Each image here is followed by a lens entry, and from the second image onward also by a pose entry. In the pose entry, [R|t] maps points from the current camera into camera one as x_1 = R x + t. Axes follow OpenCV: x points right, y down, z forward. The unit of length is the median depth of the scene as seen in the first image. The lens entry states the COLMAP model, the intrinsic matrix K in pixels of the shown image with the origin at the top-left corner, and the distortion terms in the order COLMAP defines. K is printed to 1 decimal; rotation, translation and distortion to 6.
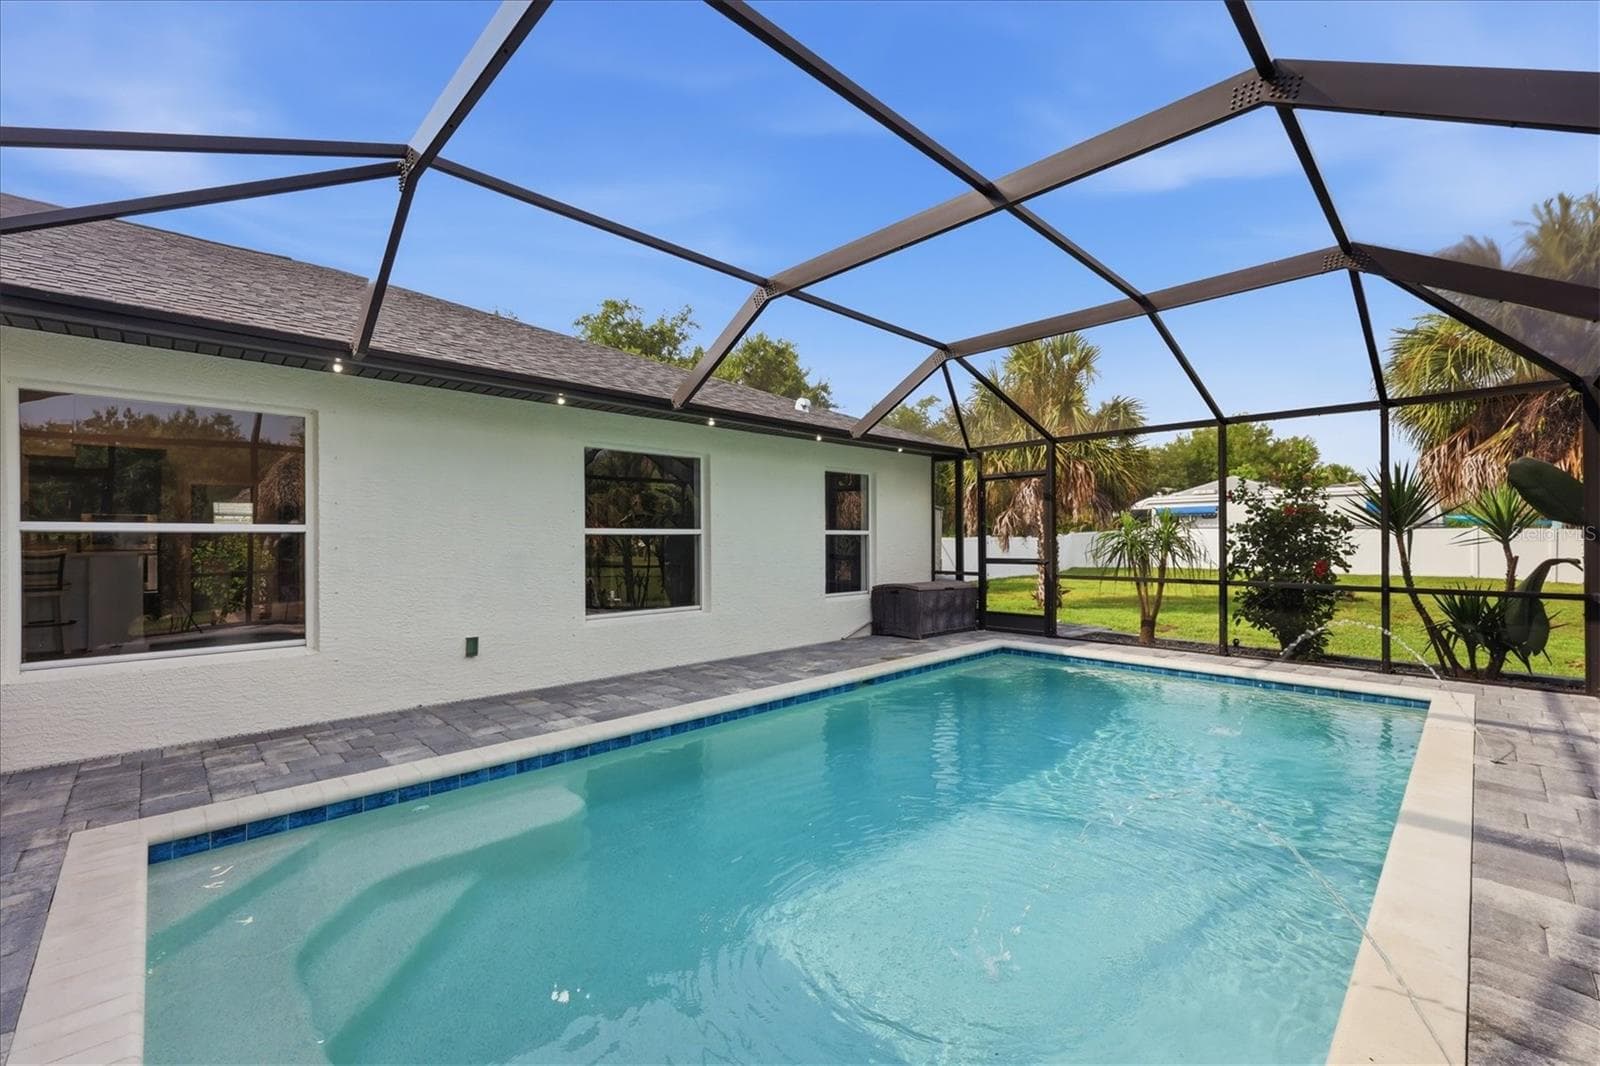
lens RADIAL K [[663.9, 0, 802.6], [0, 663.9, 532.2], [0, 0, 1]] dist [0.001220, -0.000012]
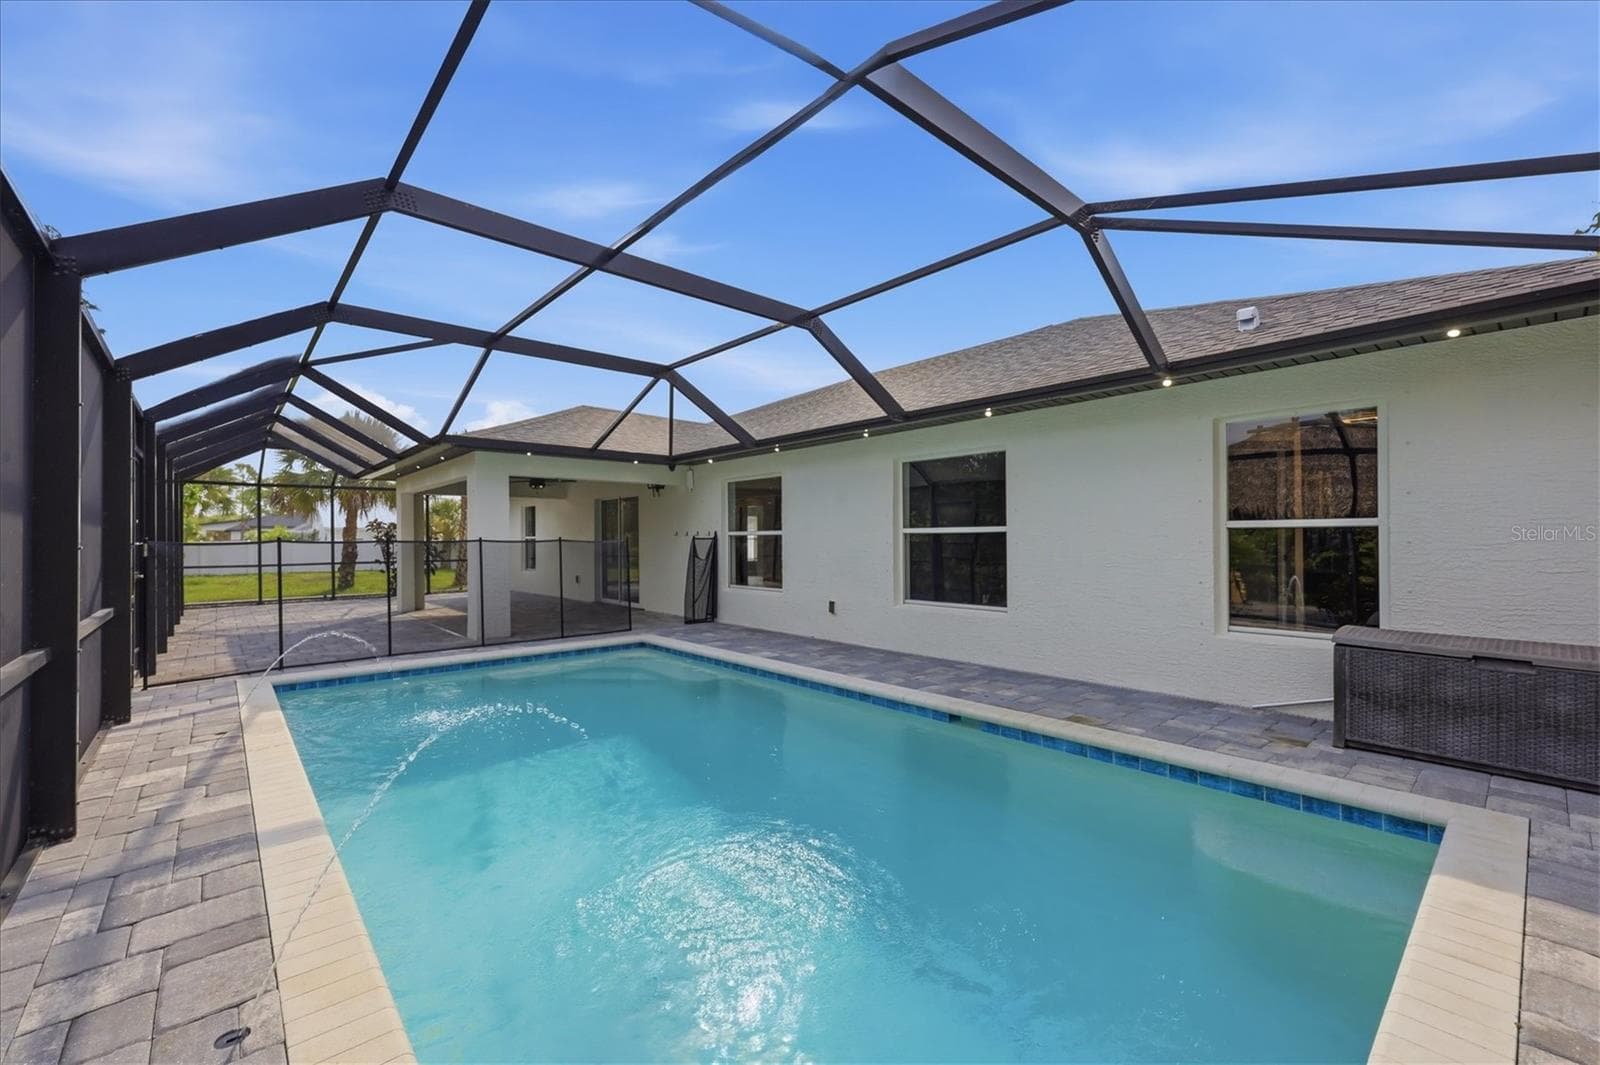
lens RADIAL K [[663.9, 0, 803.3], [0, 663.9, 538.2], [0, 0, 1]] dist [0.001220, -0.000012]
pose [[-0.049109, 0.002767, -0.998790, 0.891429], [0.017211, 0.999850, 0.001923, 0.006004], [0.998645, -0.017096, -0.049149, 0.851679]]
